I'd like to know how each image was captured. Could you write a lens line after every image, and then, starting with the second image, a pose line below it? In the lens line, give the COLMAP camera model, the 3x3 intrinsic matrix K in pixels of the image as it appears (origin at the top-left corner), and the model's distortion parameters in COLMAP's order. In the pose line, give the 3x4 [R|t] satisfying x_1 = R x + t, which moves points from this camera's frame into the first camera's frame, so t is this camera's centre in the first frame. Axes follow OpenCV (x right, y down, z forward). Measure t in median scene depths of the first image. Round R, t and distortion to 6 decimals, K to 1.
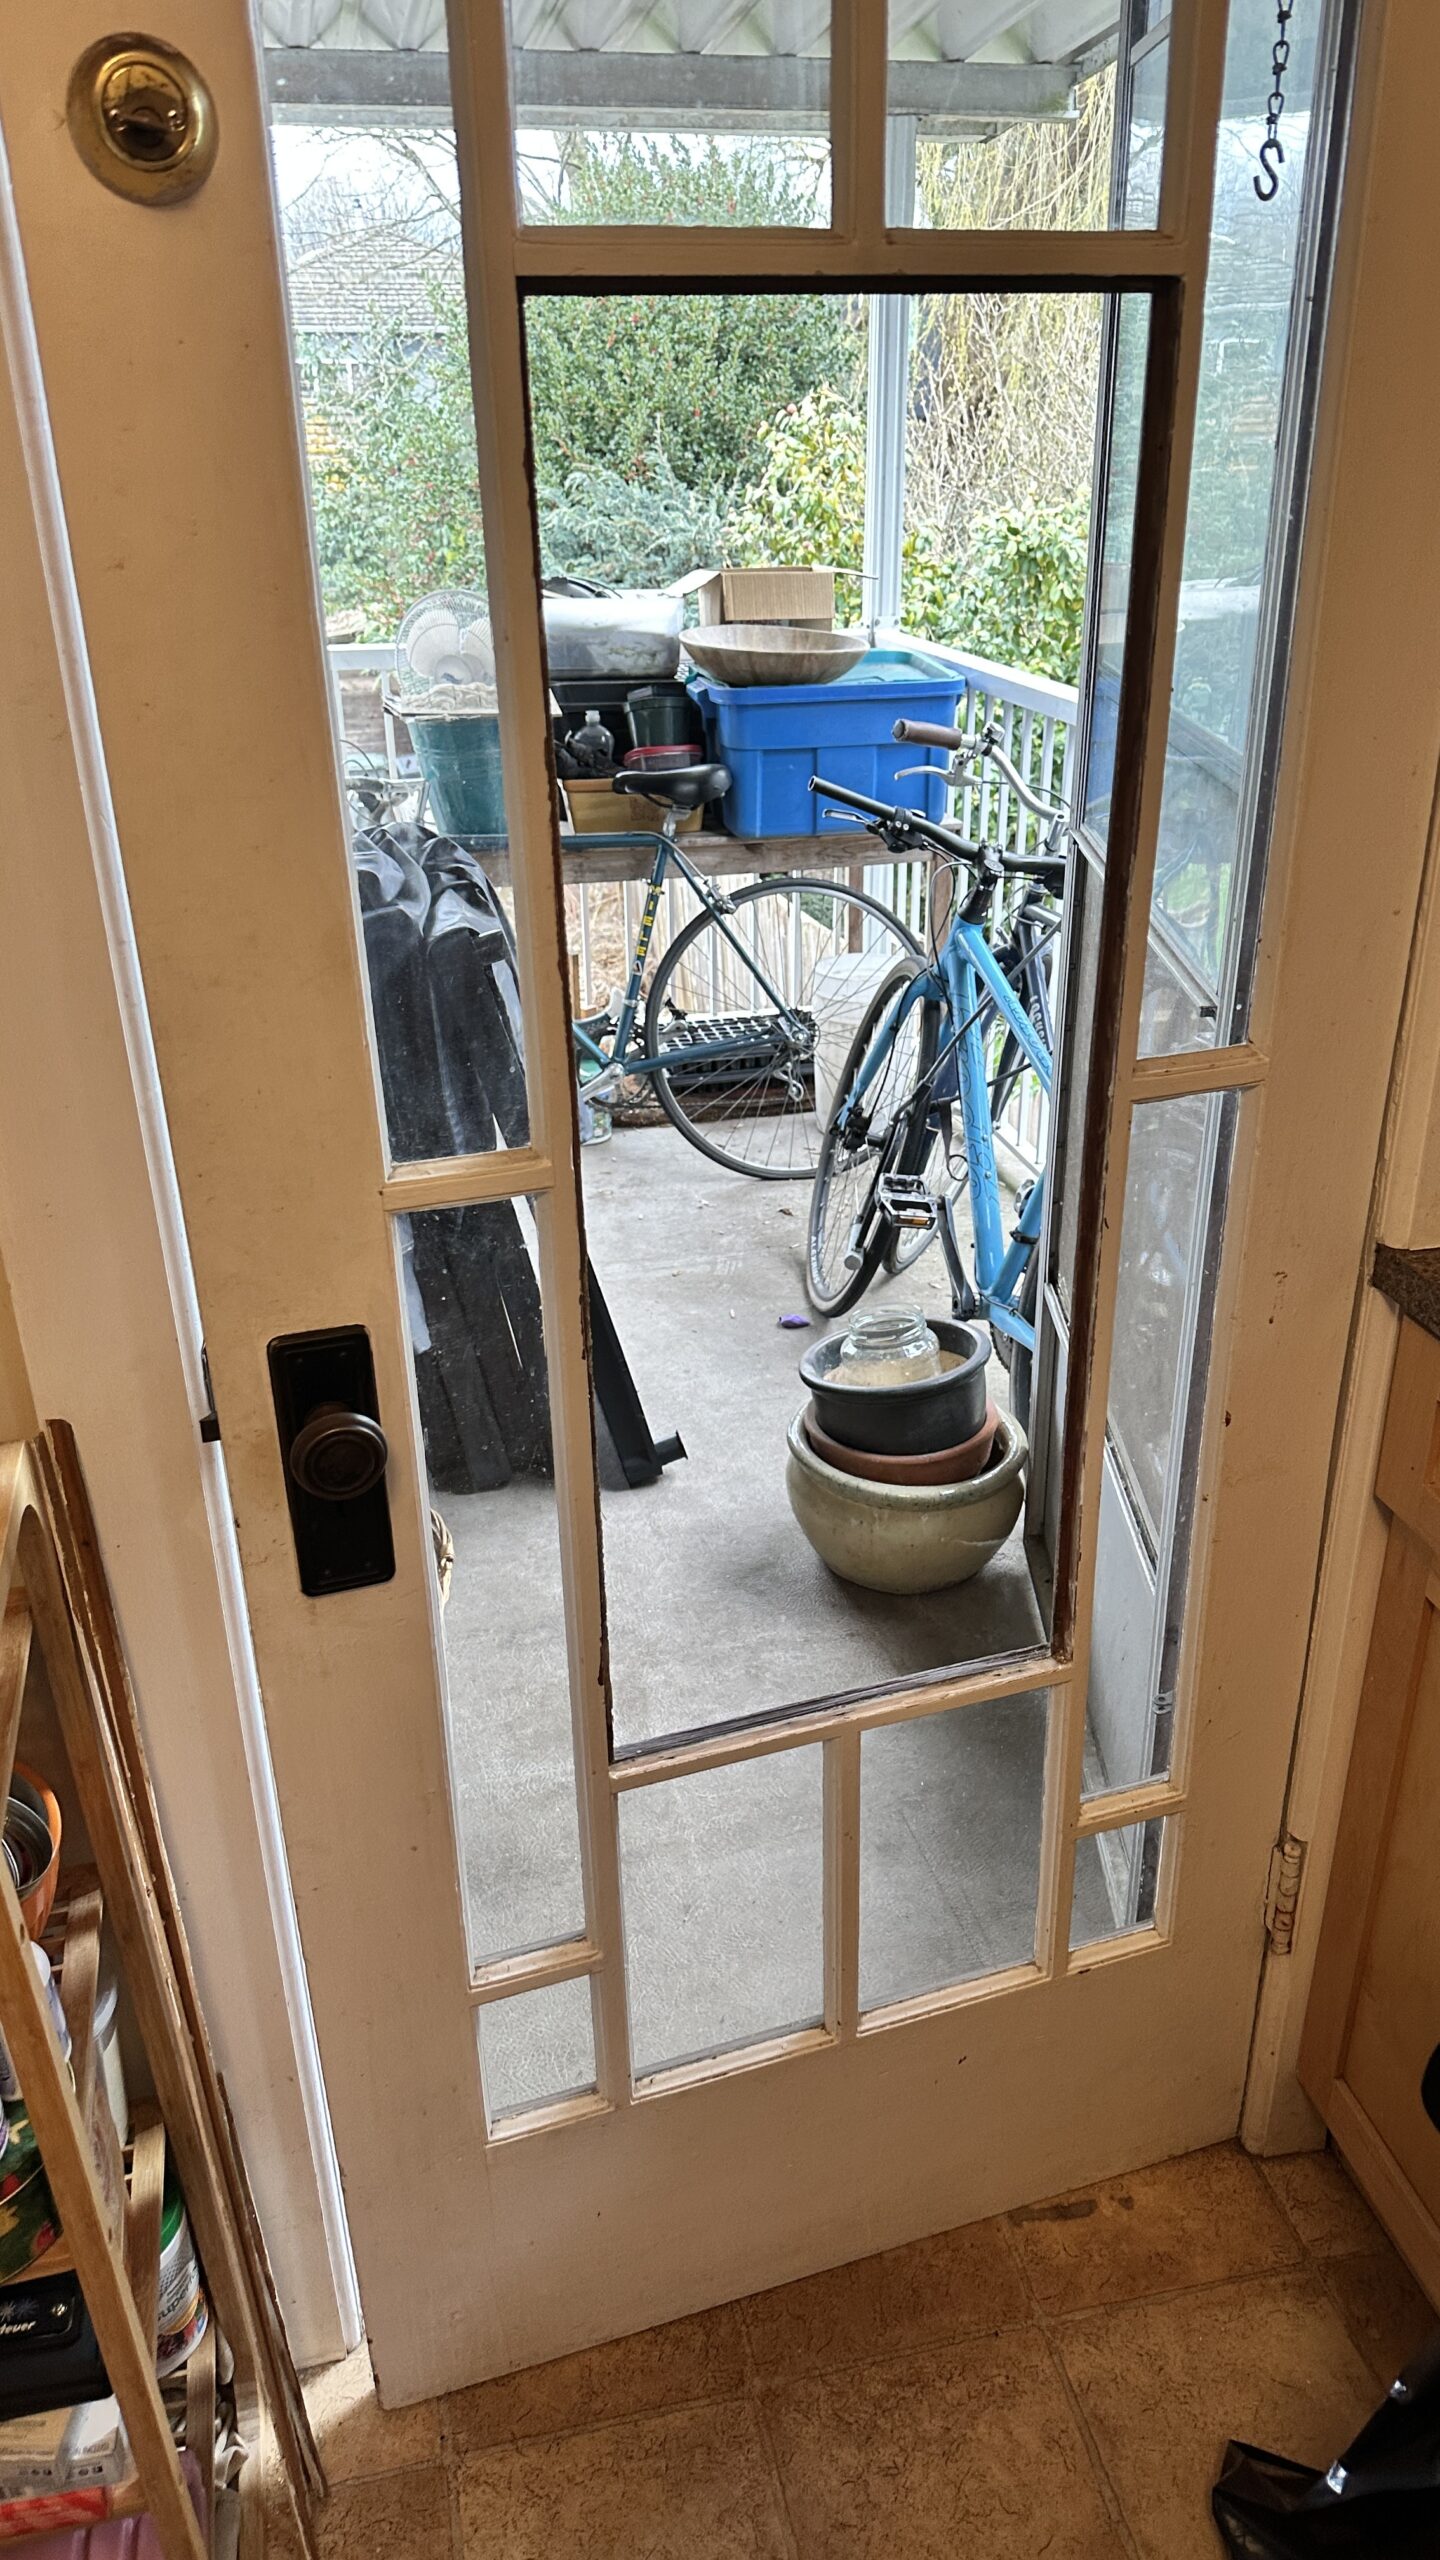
lens RADIAL K [[1760.7, 0, 720.0], [0, 1760.7, 1280.0], [0, 0, 1]] dist [0.167916, -0.299545]
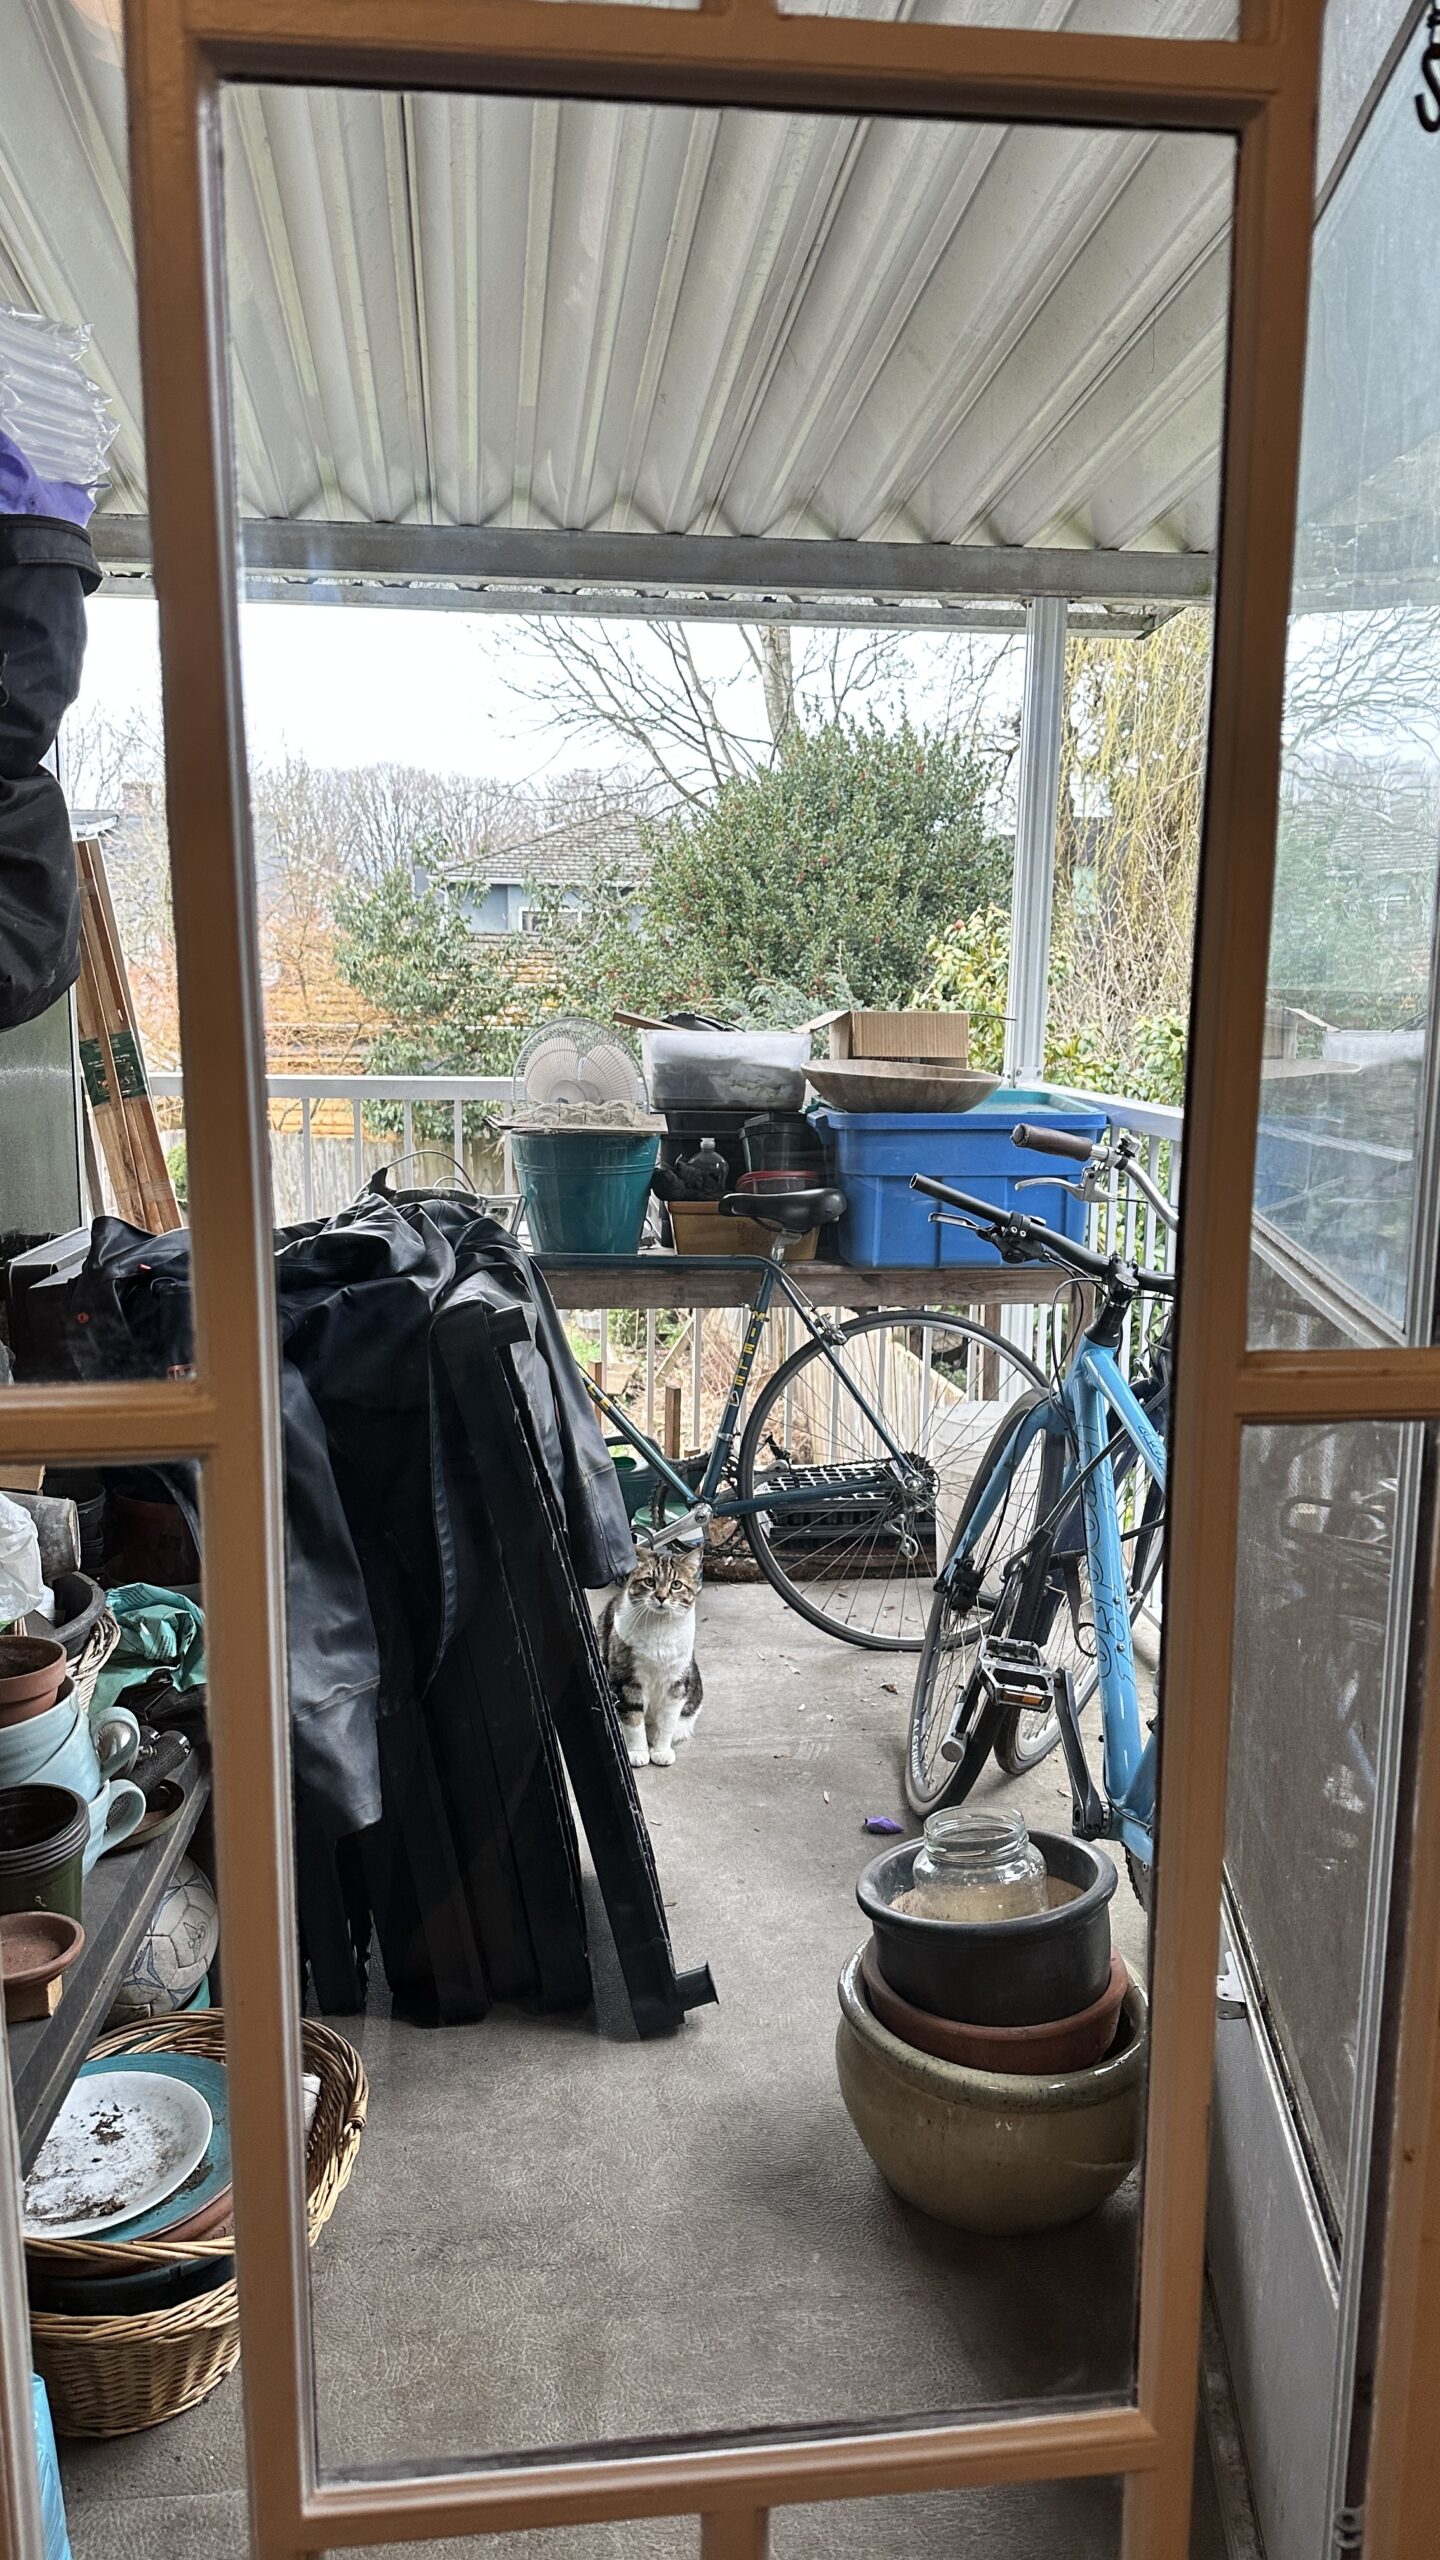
lens RADIAL K [[1760.7, 0, 720.0], [0, 1760.7, 1280.0], [0, 0, 1]] dist [0.167916, -0.299545]
pose [[0.993965, 0.040395, -0.101985, 0.044524], [-0.066590, 0.961017, -0.268351, 0.008504], [0.087169, 0.273523, 0.957907, 0.158469]]
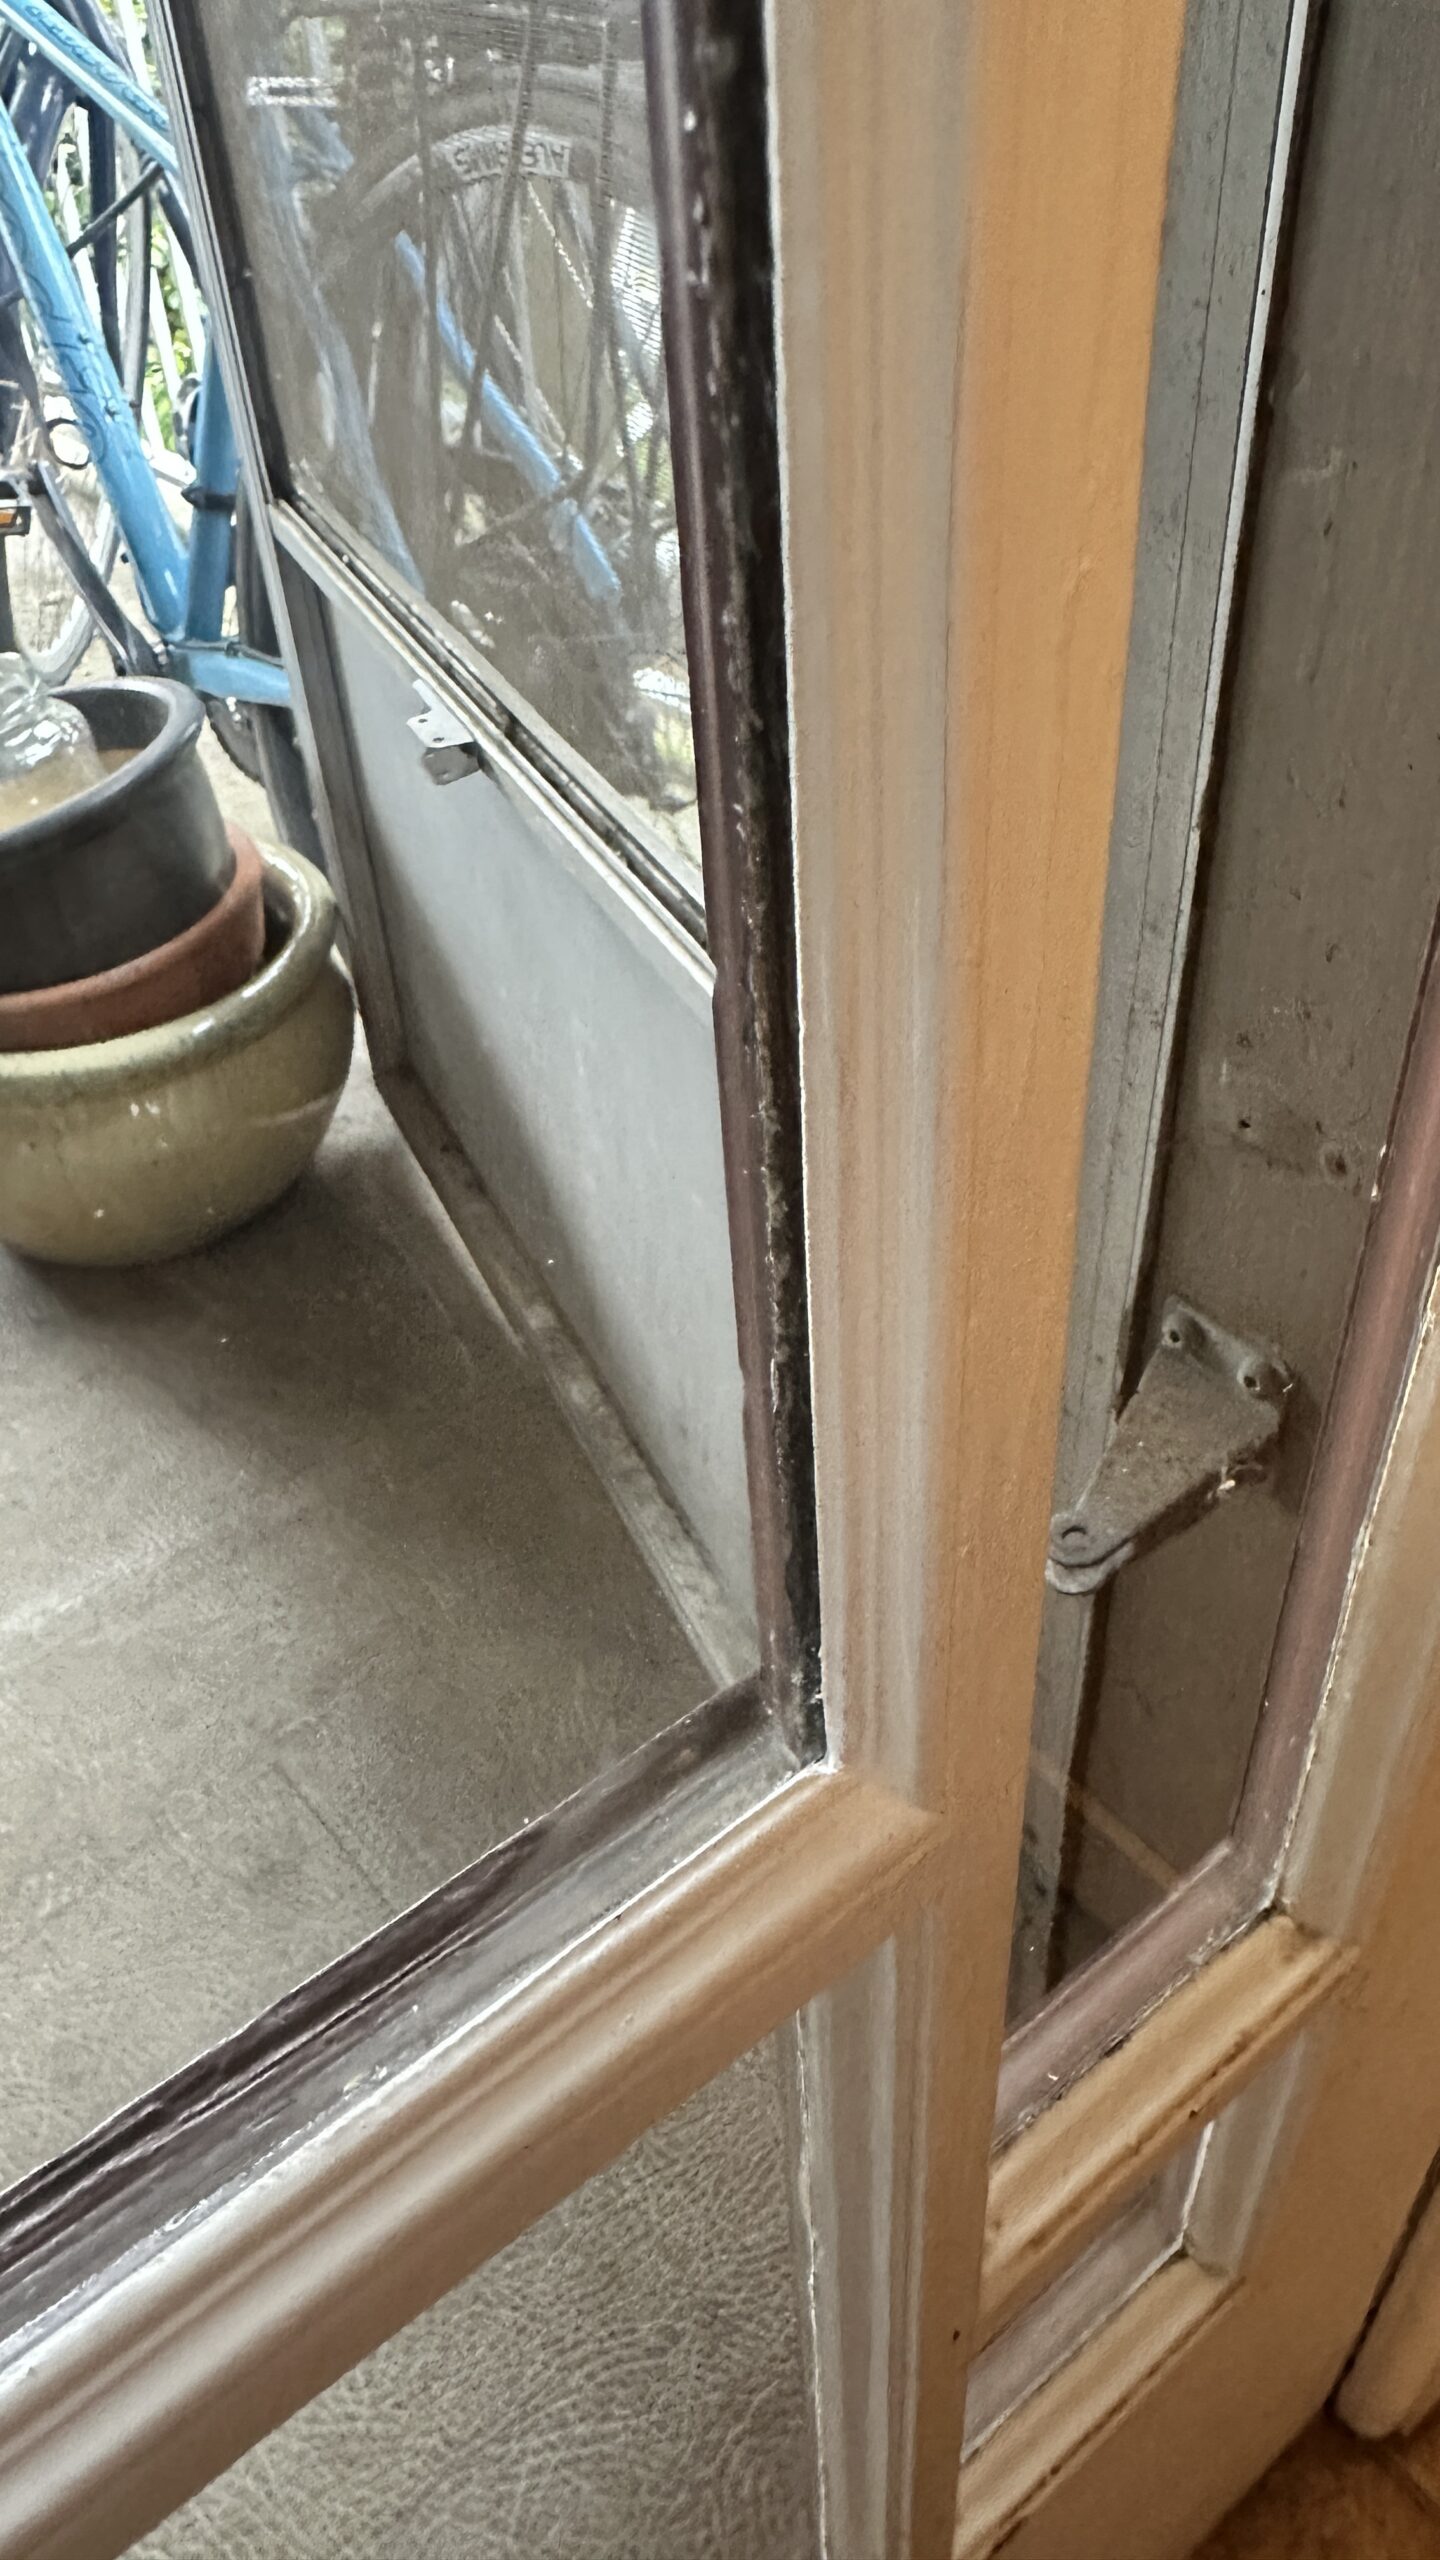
lens RADIAL K [[1863.5, 0, 672.8], [0, 1863.5, 1203.1], [0, 0, 1]] dist [0.000287, 0.000076]
pose [[0.904619, -0.302762, 0.300000, 0.064125], [0.231598, 0.940048, 0.250344, 0.054149], [-0.357809, -0.156986, 0.920504, 0.391740]]
